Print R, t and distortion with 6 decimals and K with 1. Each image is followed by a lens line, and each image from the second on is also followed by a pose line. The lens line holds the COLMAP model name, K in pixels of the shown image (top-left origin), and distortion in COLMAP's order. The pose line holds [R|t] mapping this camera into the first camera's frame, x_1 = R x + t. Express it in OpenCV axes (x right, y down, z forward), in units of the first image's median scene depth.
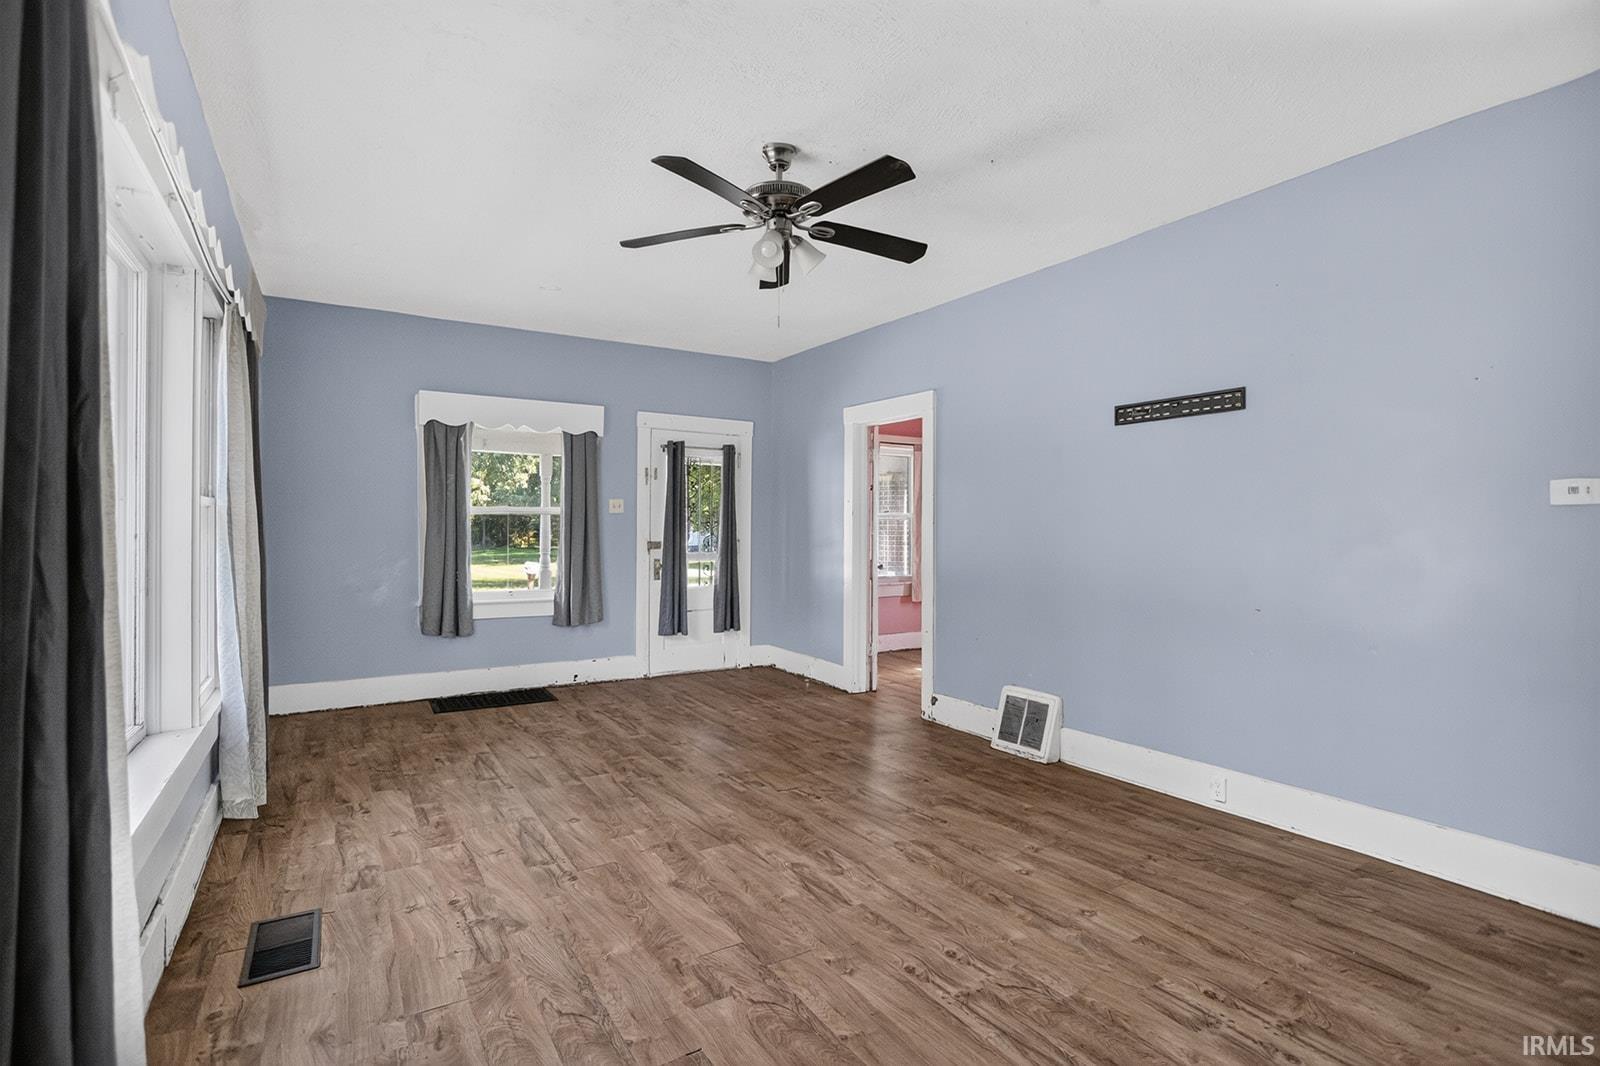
lens RADIAL K [[737.3, 0, 800.0], [0, 737.3, 533.0], [0, 0, 1]] dist [-0.060275, 0.018564]
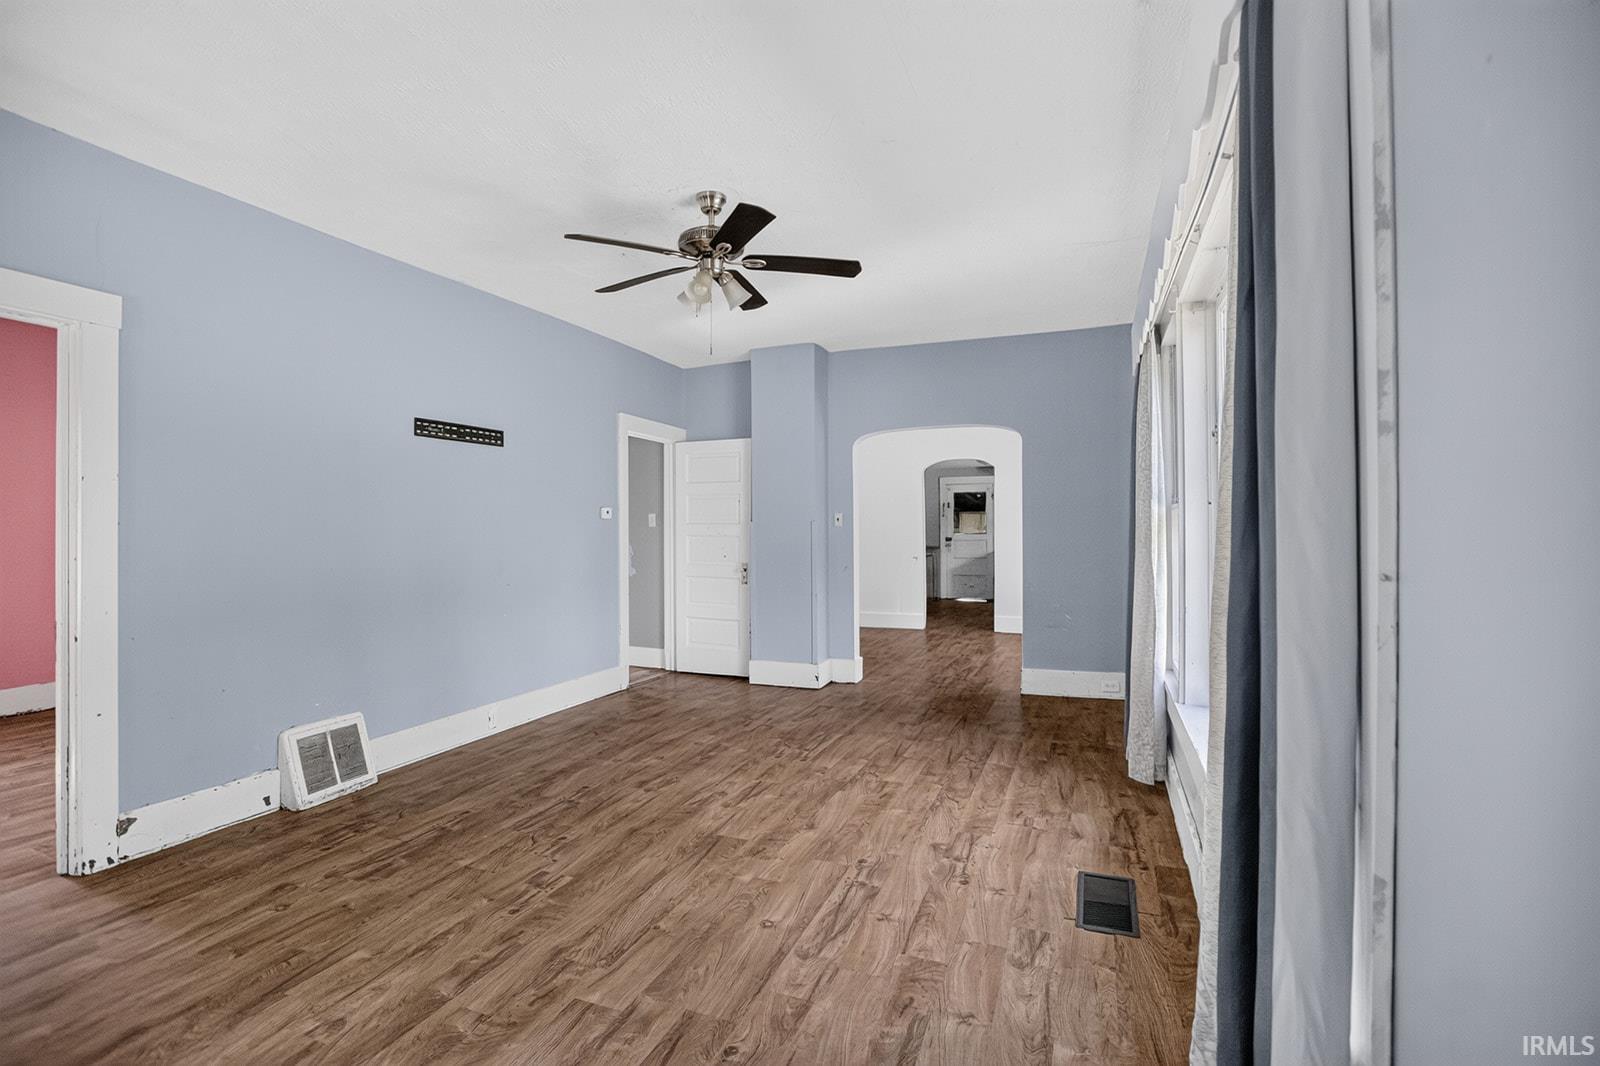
lens RADIAL K [[737.3, 0, 800.0], [0, 737.3, 533.0], [0, 0, 1]] dist [-0.060275, 0.018564]
pose [[-0.583133, -0.008840, 0.812329, -1.010027], [0.004939, 0.999884, 0.014426, -0.019534], [-0.812362, 0.012424, -0.583022, 1.517980]]
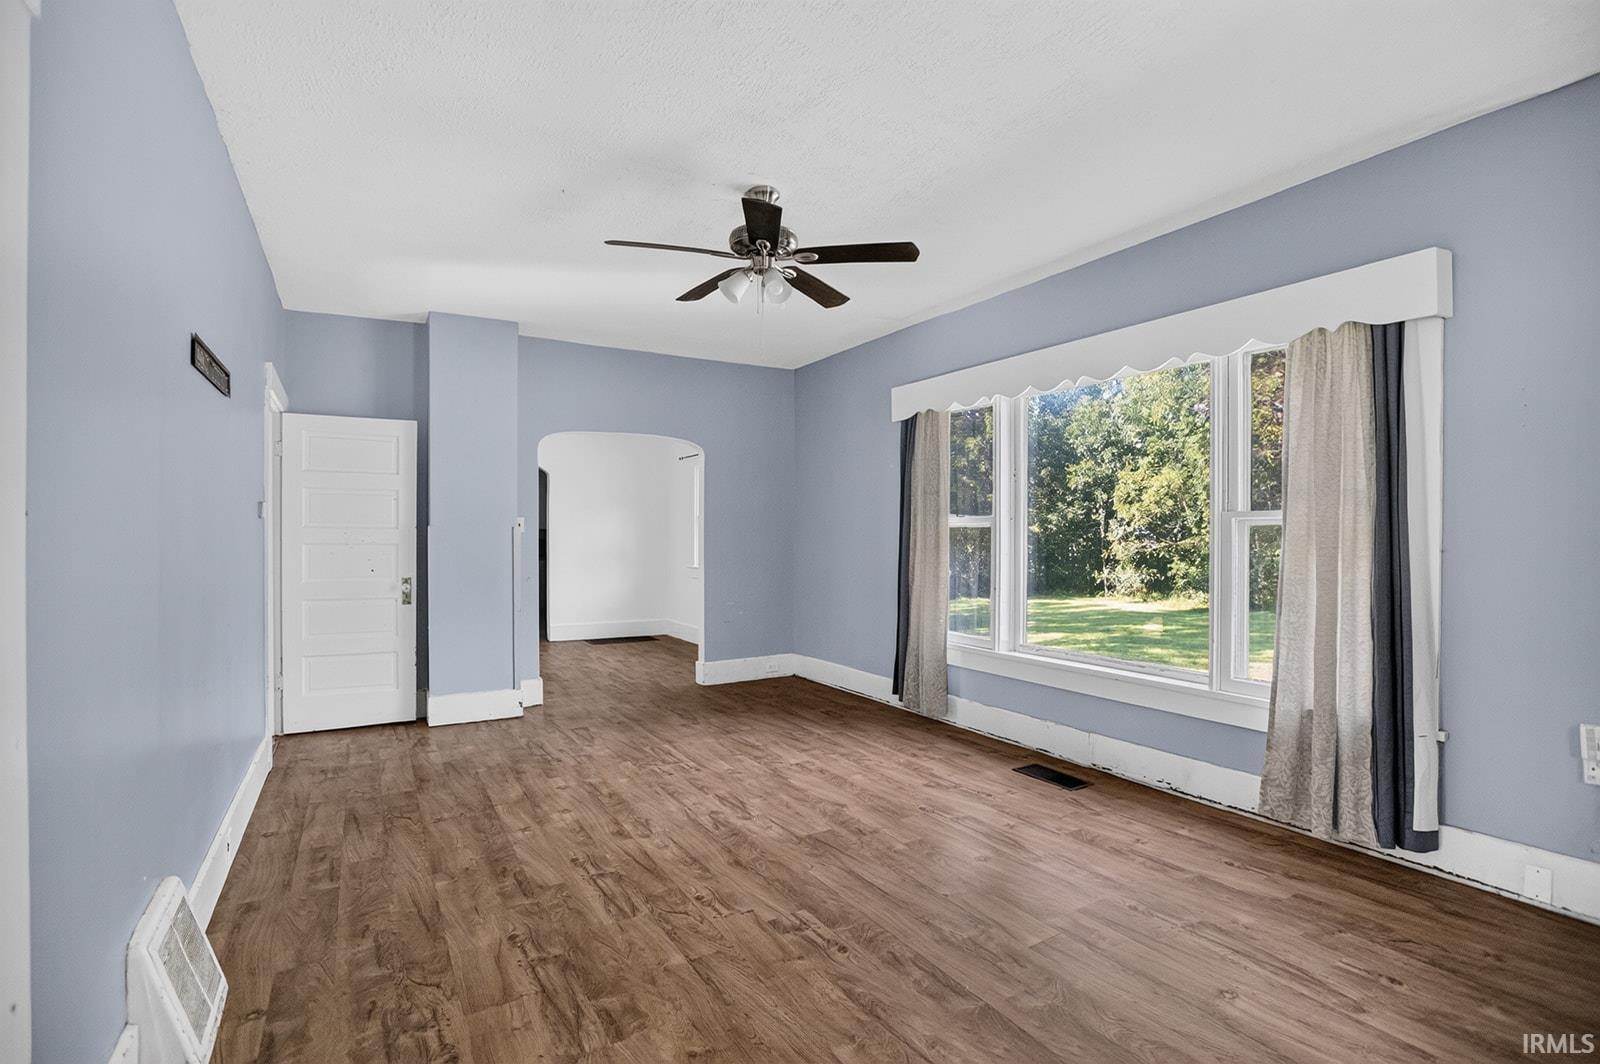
lens RADIAL K [[758.1, 0, 800.0], [0, 758.1, 532.0], [0, 0, 1]] dist [-0.078723, 0.047991]
pose [[-0.999699, -0.004719, 0.024073, -0.112386], [-0.004640, 0.999984, 0.003340, -0.016338], [-0.024088, 0.003228, -0.999705, 2.094633]]
